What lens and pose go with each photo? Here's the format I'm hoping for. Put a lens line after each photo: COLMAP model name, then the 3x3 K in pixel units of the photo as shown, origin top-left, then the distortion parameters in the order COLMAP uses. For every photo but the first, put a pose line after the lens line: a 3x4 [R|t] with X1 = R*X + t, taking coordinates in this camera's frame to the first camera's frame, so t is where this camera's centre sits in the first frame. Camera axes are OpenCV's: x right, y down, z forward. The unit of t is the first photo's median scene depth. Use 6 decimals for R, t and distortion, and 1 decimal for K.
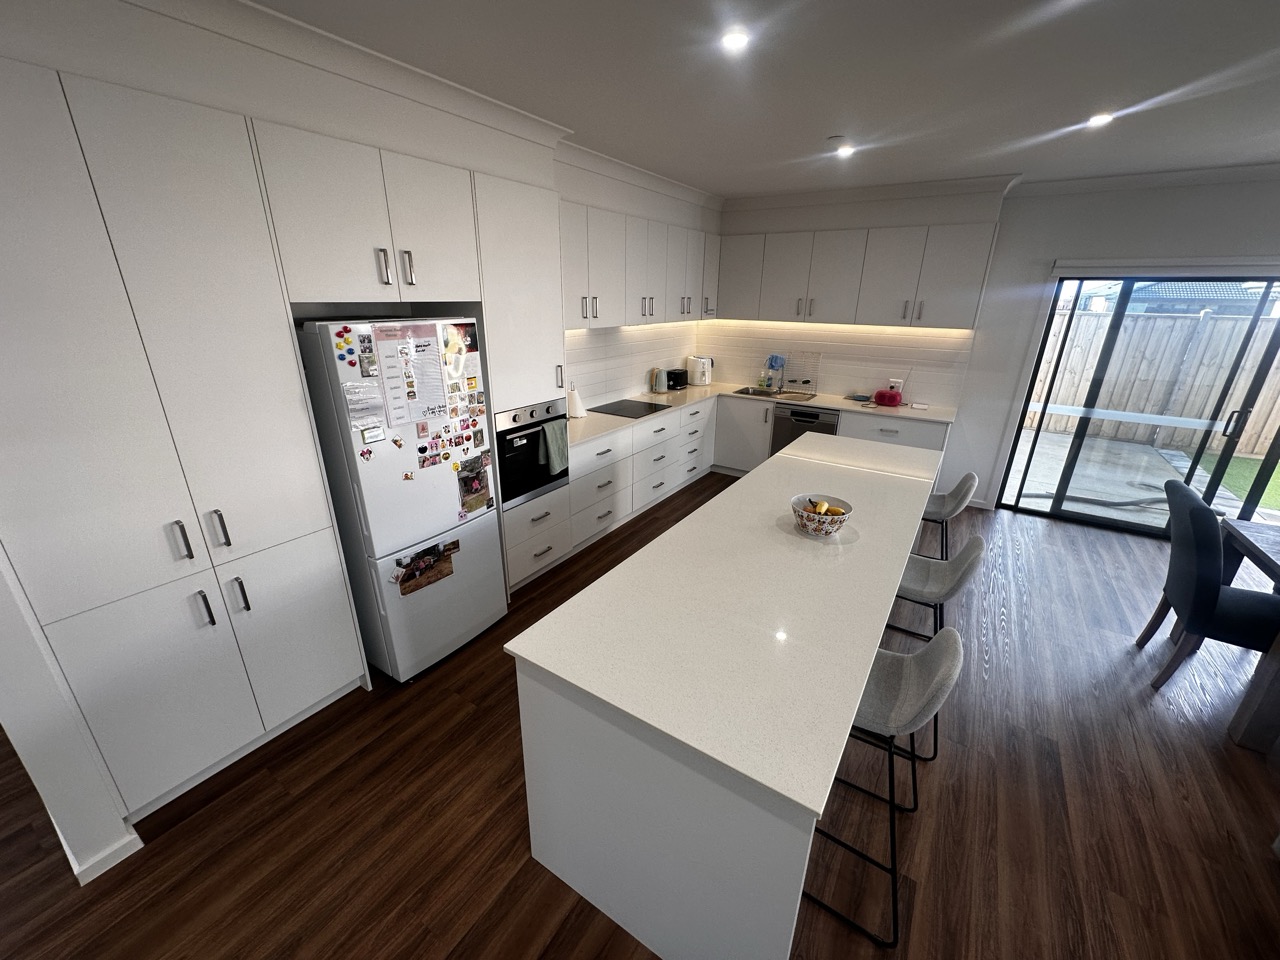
lens RADIAL K [[507.9, 0, 640.5], [0, 507.9, 477.3], [0, 0, 1]] dist [-0.002579, 0.000163]
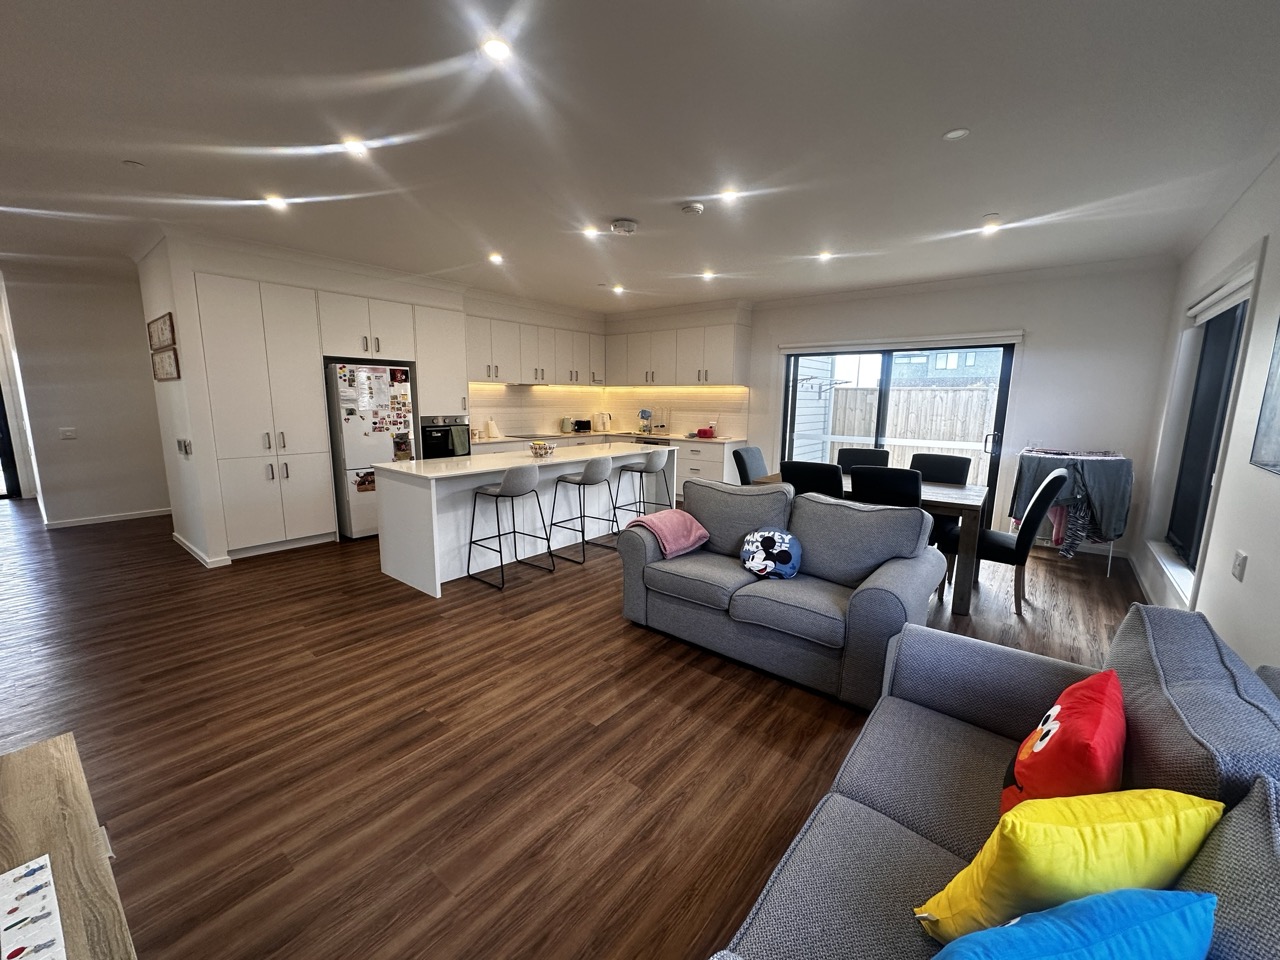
lens RADIAL K [[507.9, 0, 642.0], [0, 507.9, 481.9], [0, 0, 1]] dist [-0.002579, 0.000163]
pose [[0.995213, 0.014753, -0.096605, 0.614598], [-0.032276, 0.982688, -0.182437, 0.368070], [0.092241, 0.184682, 0.978460, -0.648202]]
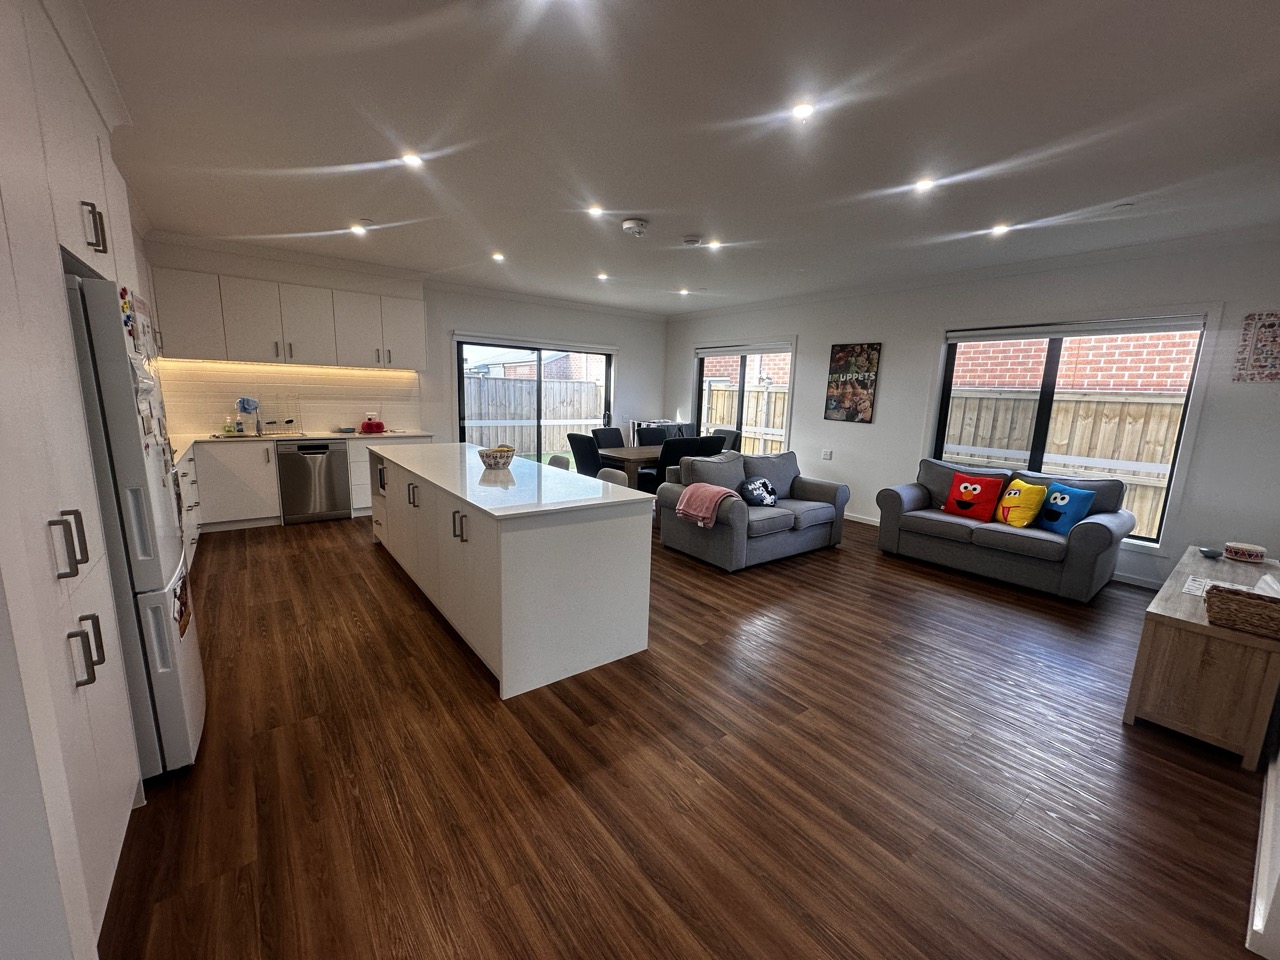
lens RADIAL K [[507.9, 0, 642.0], [0, 507.9, 478.4], [0, 0, 1]] dist [-0.002579, 0.000163]
pose [[0.325114, -0.157970, 0.932387, -0.628821], [0.295310, 0.953603, 0.058592, 0.110987], [-0.898383, 0.256294, 0.356680, 0.021404]]
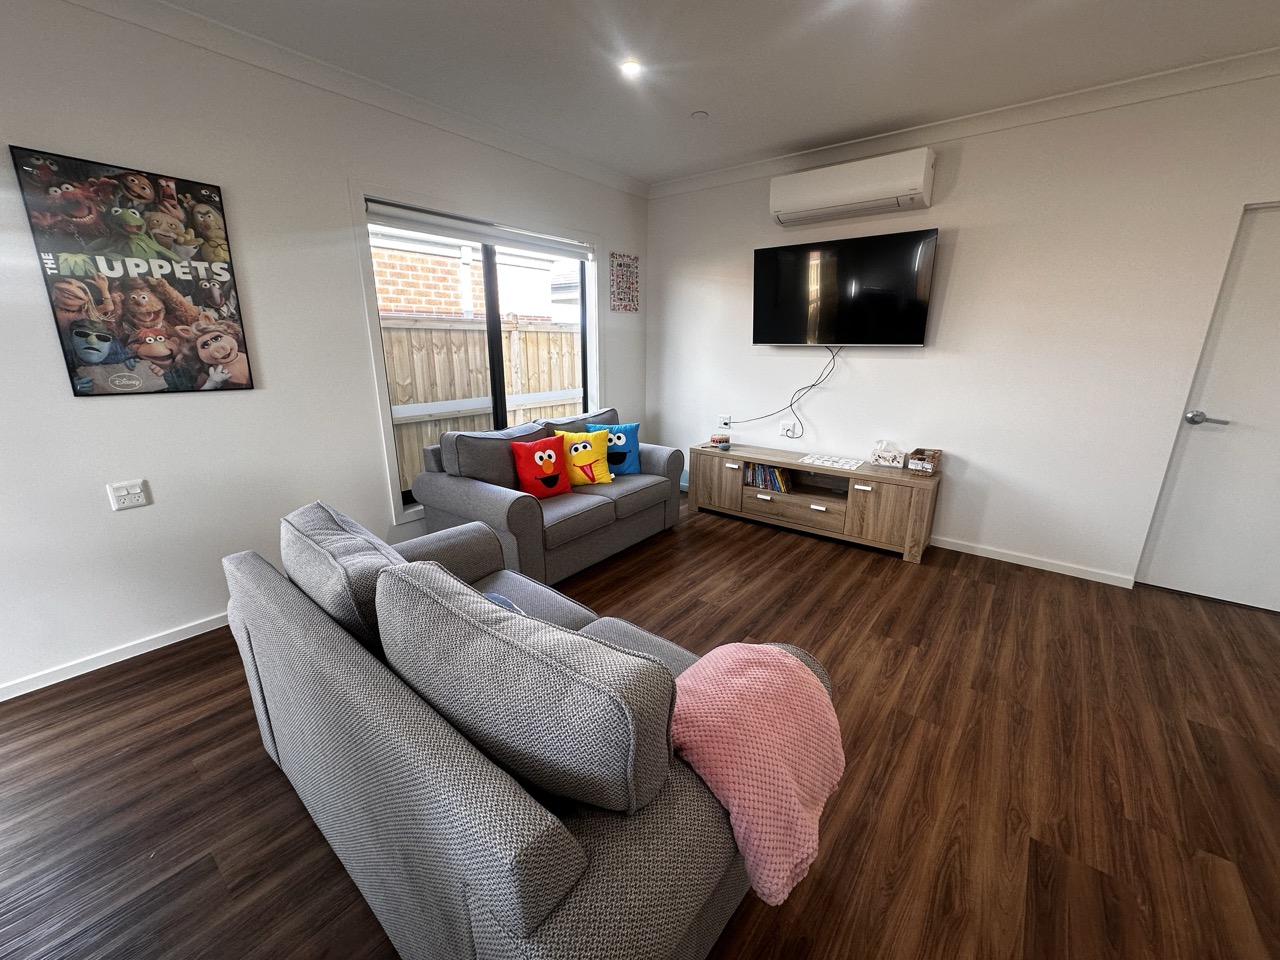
lens RADIAL K [[507.9, 0, 638.8], [0, 507.9, 484.0], [0, 0, 1]] dist [-0.002579, 0.000163]
pose [[-0.995176, -0.042153, 0.088583, 0.598616], [0.017585, 0.811696, 0.583815, -0.043604], [-0.096512, 0.582557, -0.807040, 0.504191]]
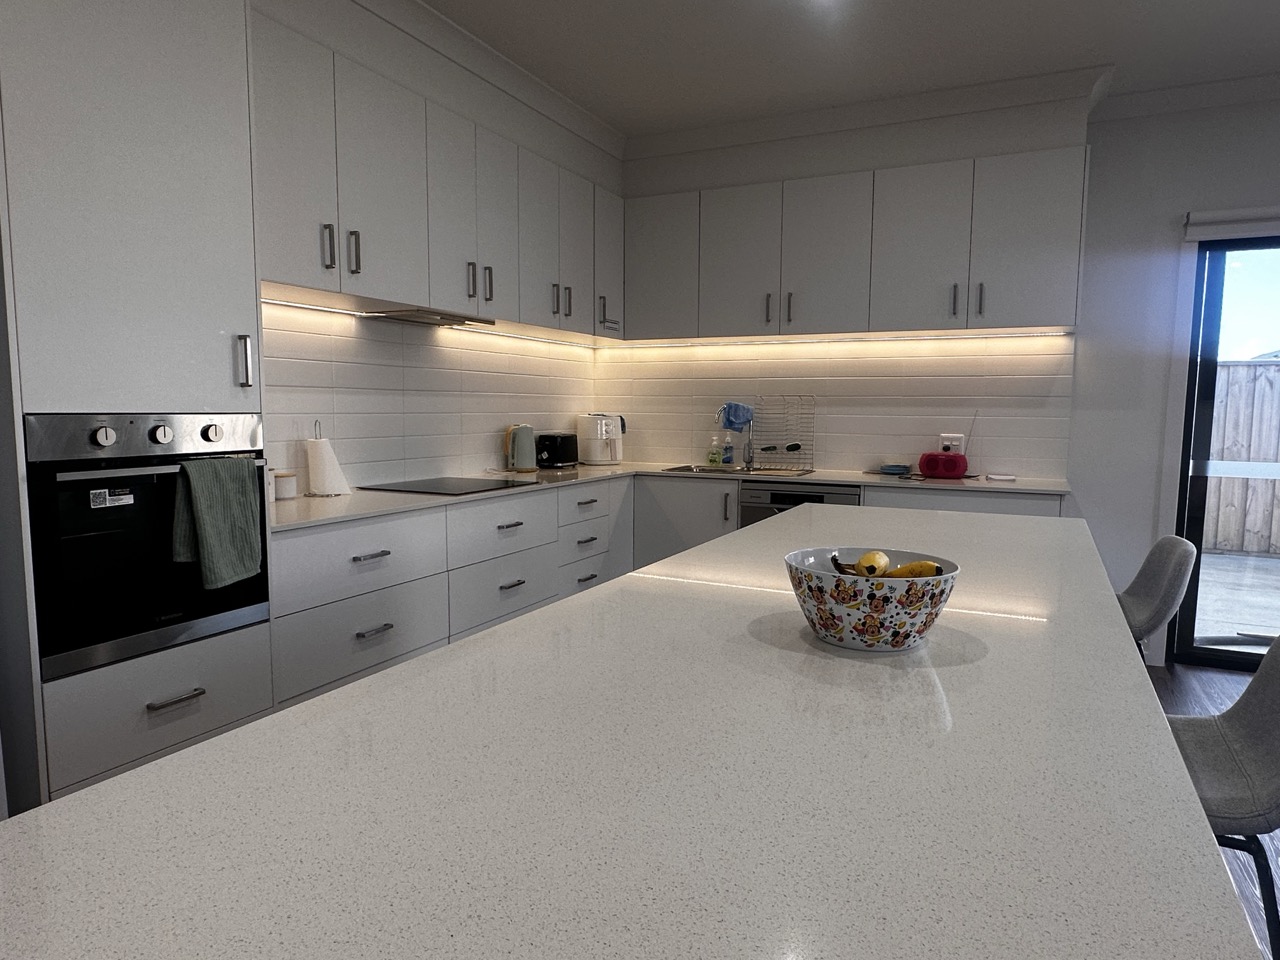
lens RADIAL K [[810.7, 0, 642.0], [0, 810.7, 486.3], [0, 0, 1]] dist [0.005245, -0.000181]
pose [[0.991656, -0.017143, 0.127770, 0.080404], [0.048033, 0.968885, -0.242804, 0.082344], [-0.119633, 0.246915, 0.961624, 0.290365]]
